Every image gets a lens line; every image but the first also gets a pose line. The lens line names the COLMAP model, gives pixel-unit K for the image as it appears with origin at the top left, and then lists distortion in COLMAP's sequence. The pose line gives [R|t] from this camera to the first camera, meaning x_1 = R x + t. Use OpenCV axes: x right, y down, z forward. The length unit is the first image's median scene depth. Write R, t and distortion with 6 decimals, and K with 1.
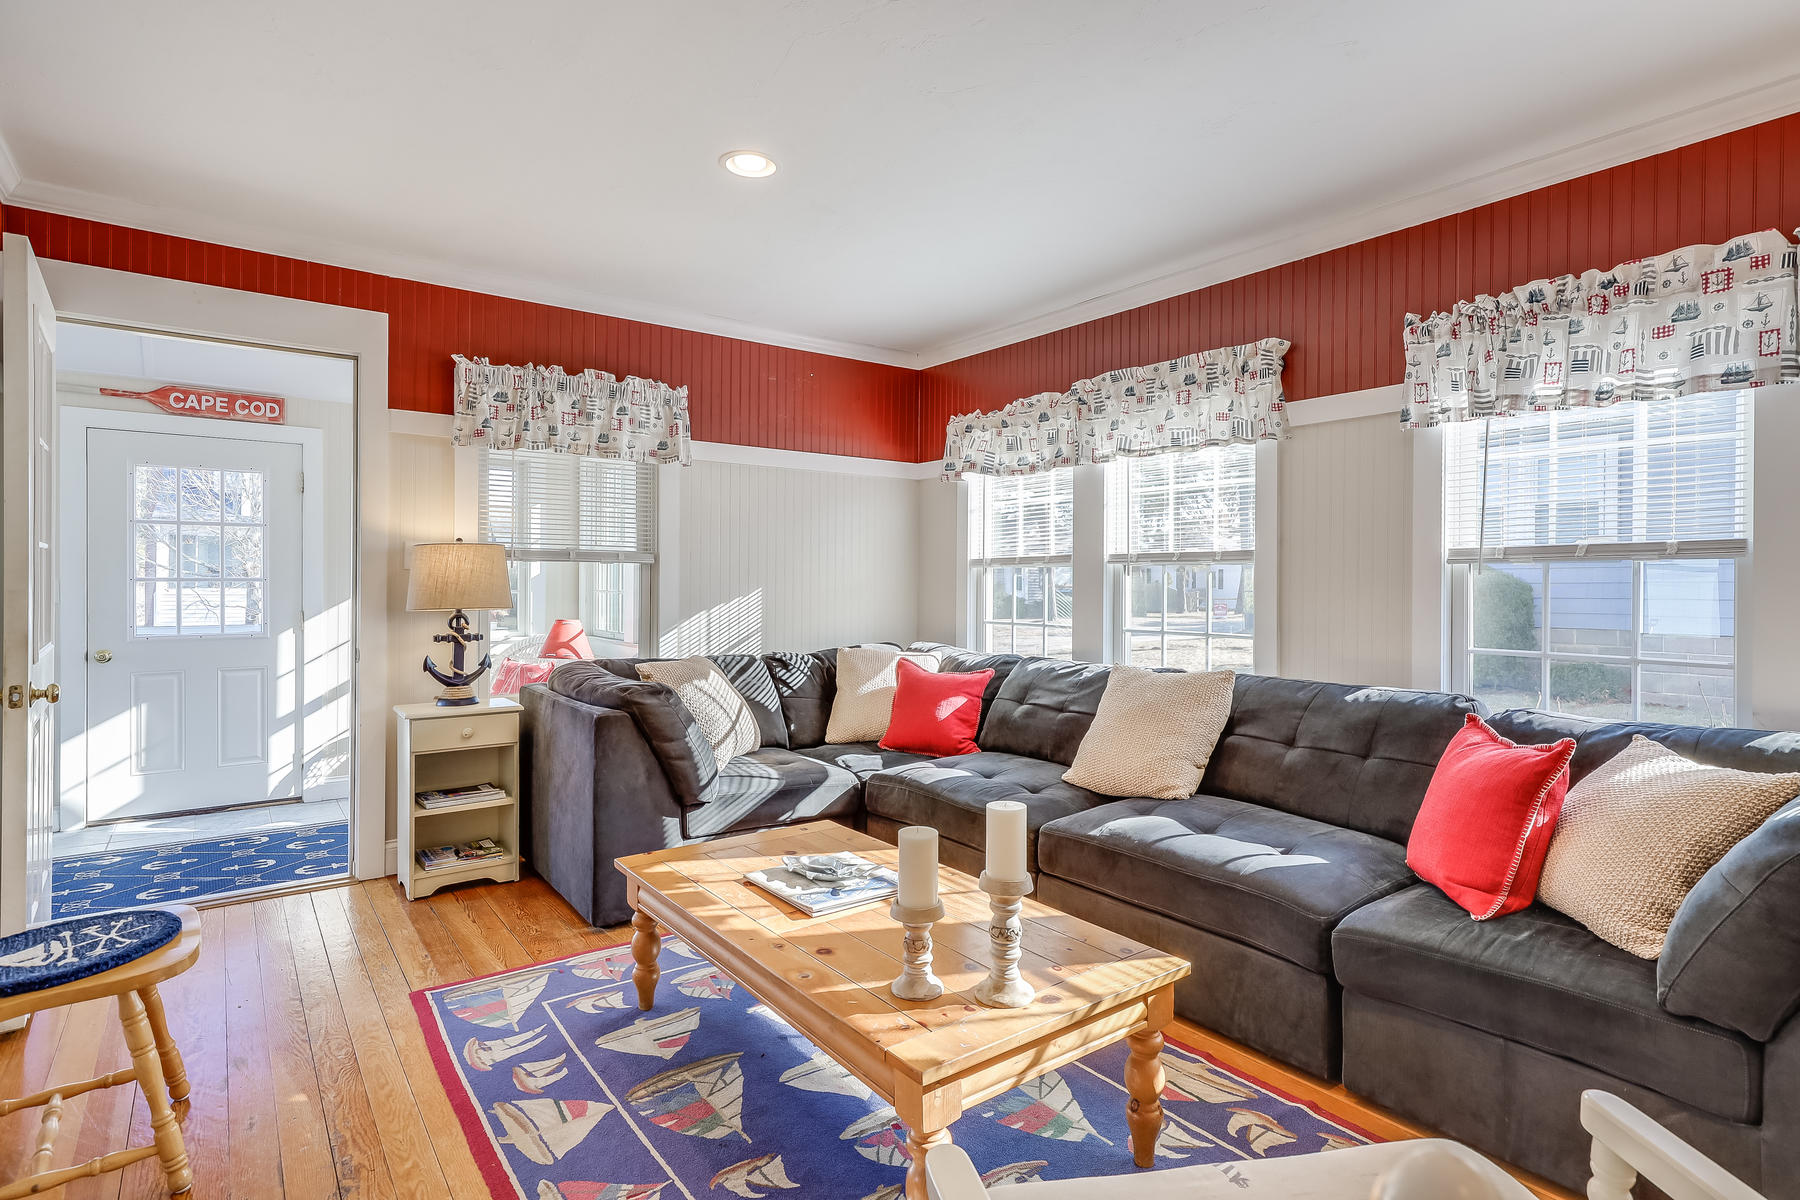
lens RADIAL K [[918.1, 0, 916.7], [0, 918.1, 578.3], [0, 0, 1]] dist [0.000367, 0.001044]
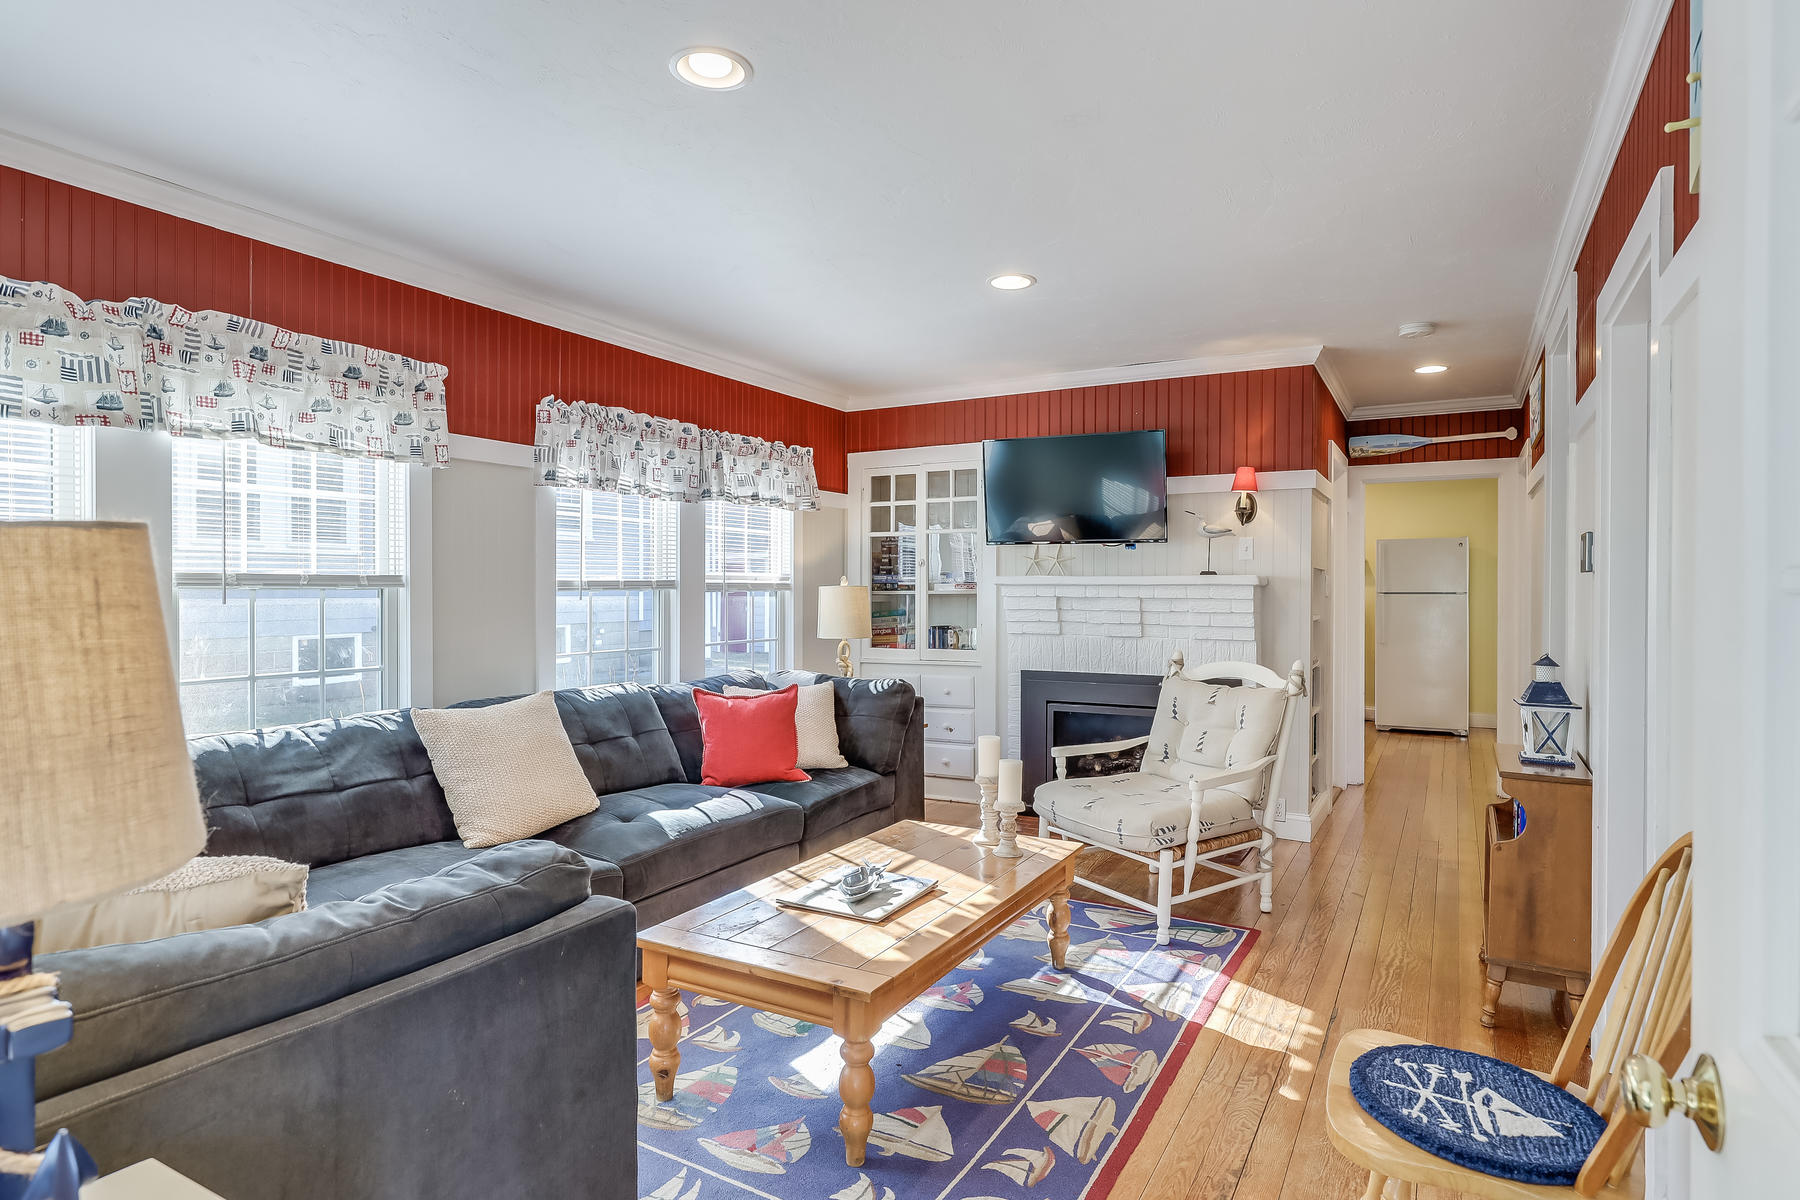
lens RADIAL K [[984.1, 0, 918.2], [0, 984.1, 594.5], [0, 0, 1]] dist [0.002790, -0.003820]
pose [[-0.409186, -0.012742, 0.912362, -1.096276], [-0.009309, 0.999909, 0.009790, -0.036523], [-0.912403, -0.004487, -0.409267, 1.307034]]
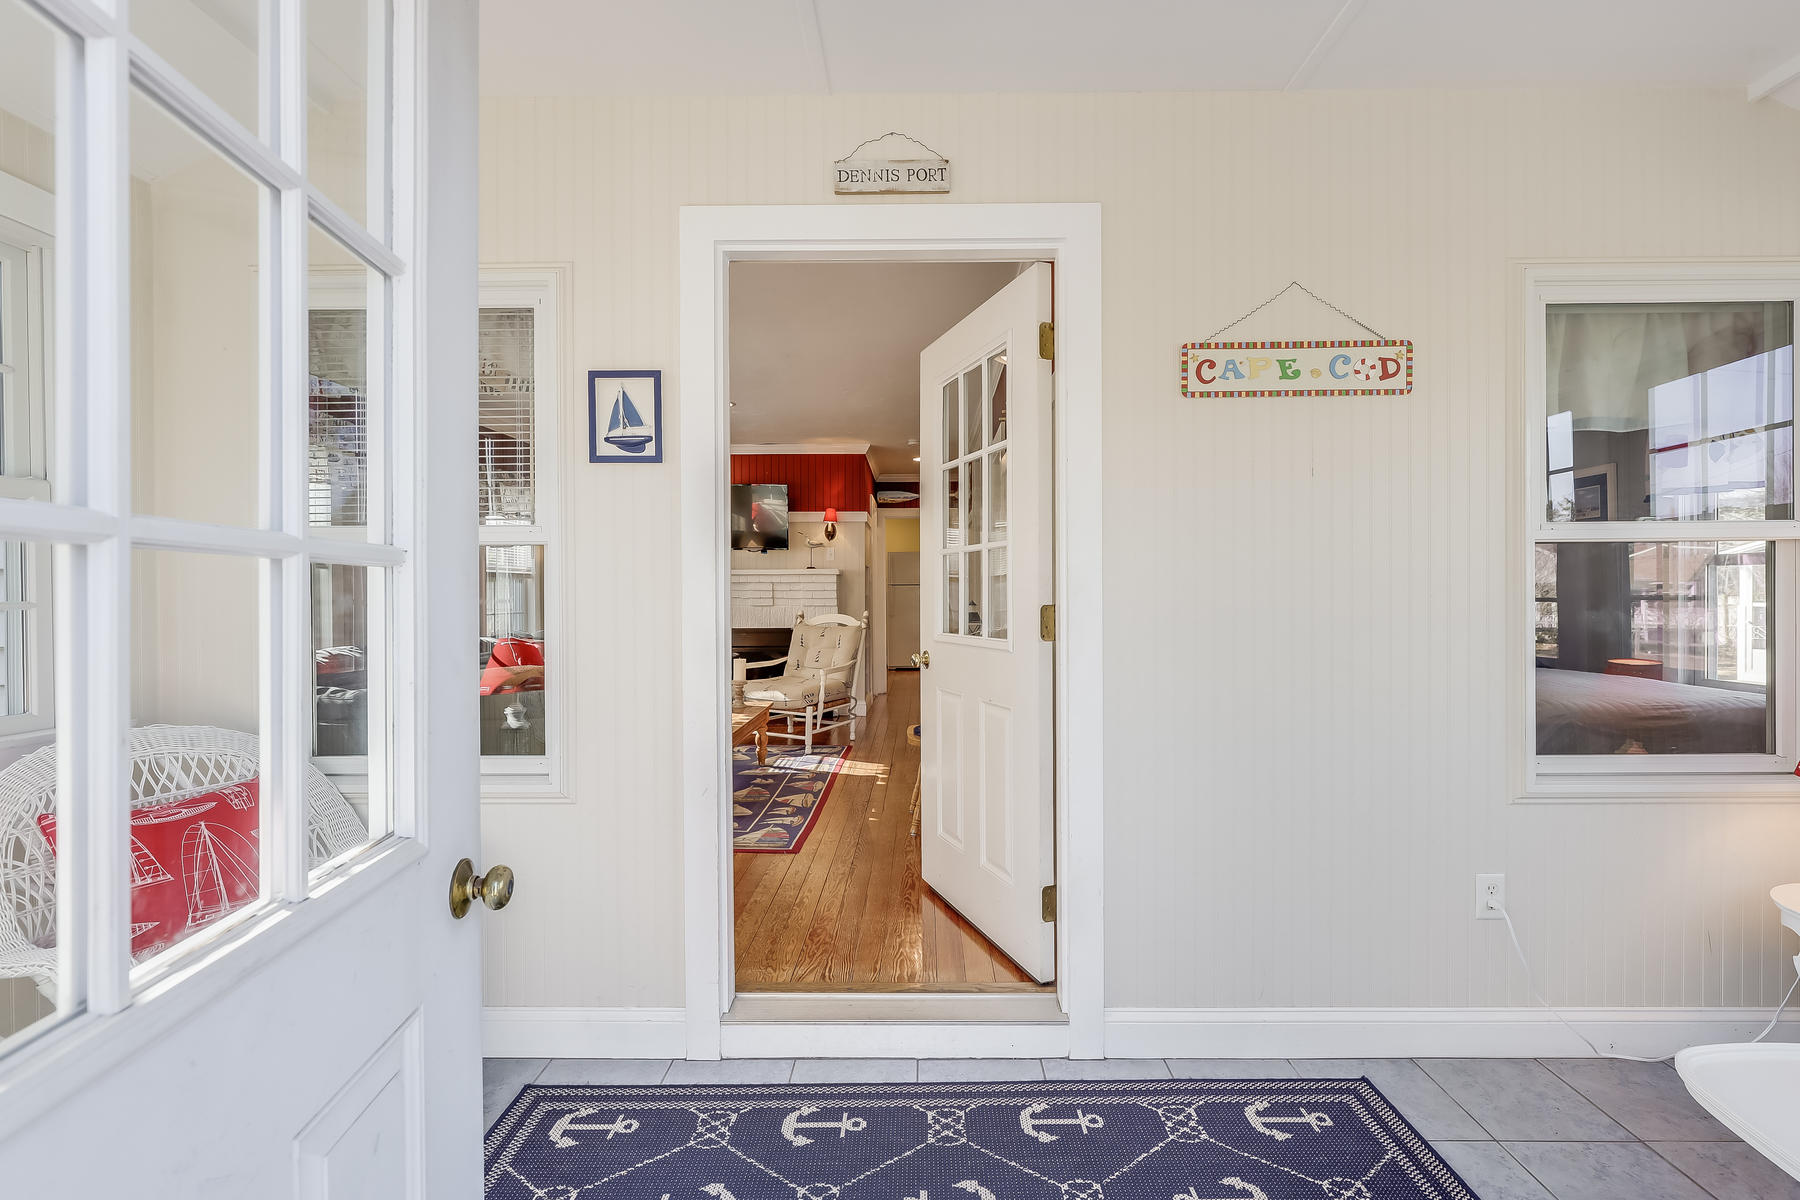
lens RADIAL K [[823.0, 0, 923.0], [0, 823.0, 602.0], [0, 0, 1]] dist [-0.010884, -0.000426]
pose [[-0.796101, -0.010037, 0.605081, -1.600124], [-0.003957, 0.999927, 0.011381, 0.019944], [-0.605151, 0.006666, -0.796083, 2.036690]]
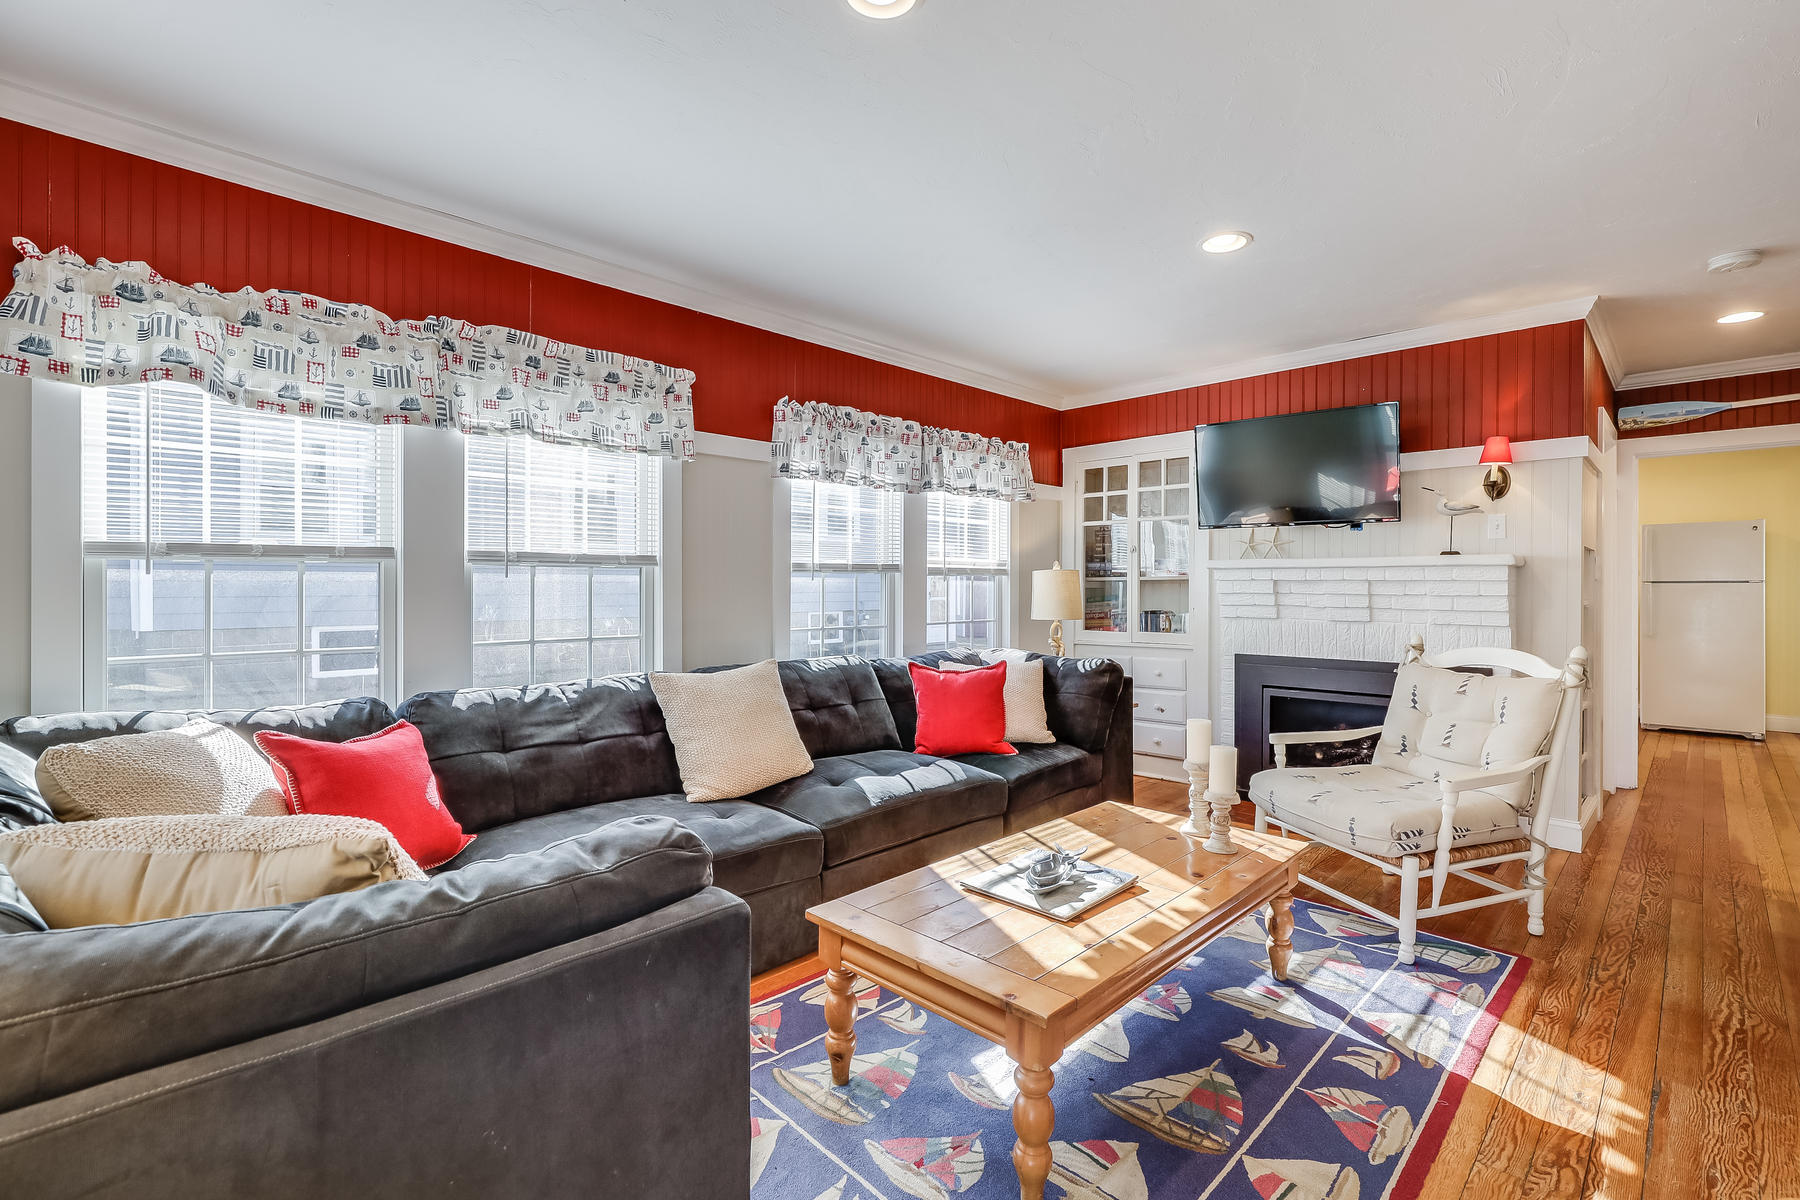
lens RADIAL K [[817.5, 0, 911.3], [0, 817.5, 586.9], [0, 0, 1]] dist [-0.001004, -0.000491]
pose [[-0.148536, -0.008266, 0.988872, -0.890546], [-0.008572, 0.999938, 0.007070, -0.004663], [-0.988870, -0.007426, -0.148597, 1.188522]]
